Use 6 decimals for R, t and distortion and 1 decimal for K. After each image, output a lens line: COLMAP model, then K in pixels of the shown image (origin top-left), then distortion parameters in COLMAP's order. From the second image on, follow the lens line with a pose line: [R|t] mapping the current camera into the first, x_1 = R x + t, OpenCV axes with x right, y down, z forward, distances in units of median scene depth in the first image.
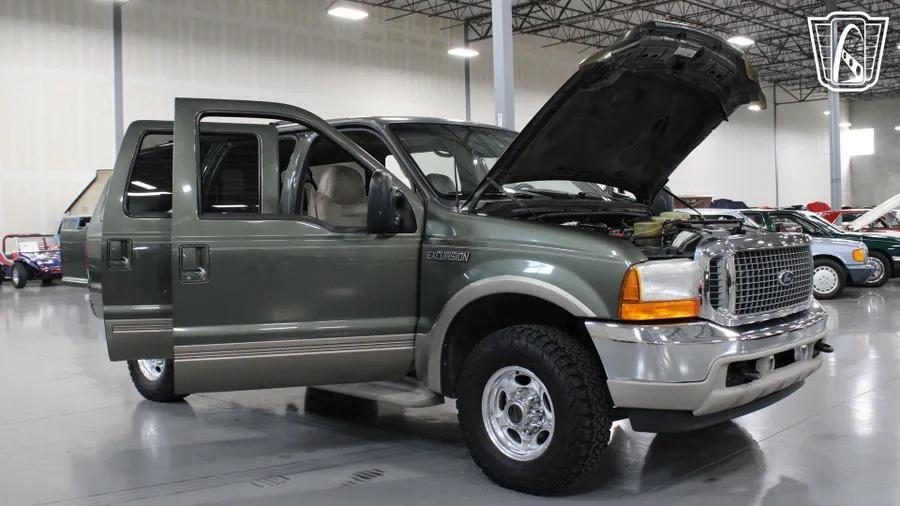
lens RADIAL K [[1022.7, 0, 450.0], [0, 1022.7, 253.0], [0, 0, 1]] dist [-0.076427, 0.030082]
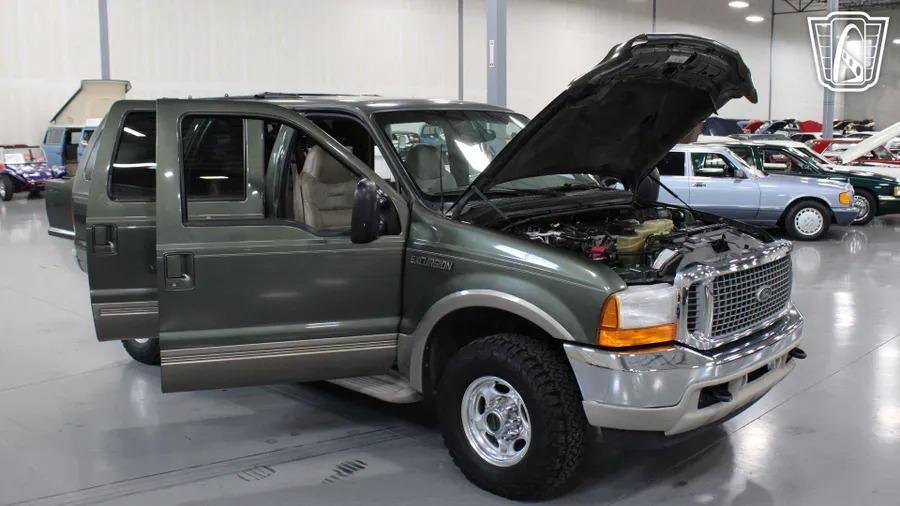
lens RADIAL K [[1022.7, 0, 450.0], [0, 1022.7, 253.0], [0, 0, 1]] dist [-0.076427, 0.030082]
pose [[0.999737, 0.019993, 0.011191, 0.004912], [-0.021347, 0.990210, 0.137945, -0.147084], [-0.008323, -0.138148, 0.990377, 0.002542]]
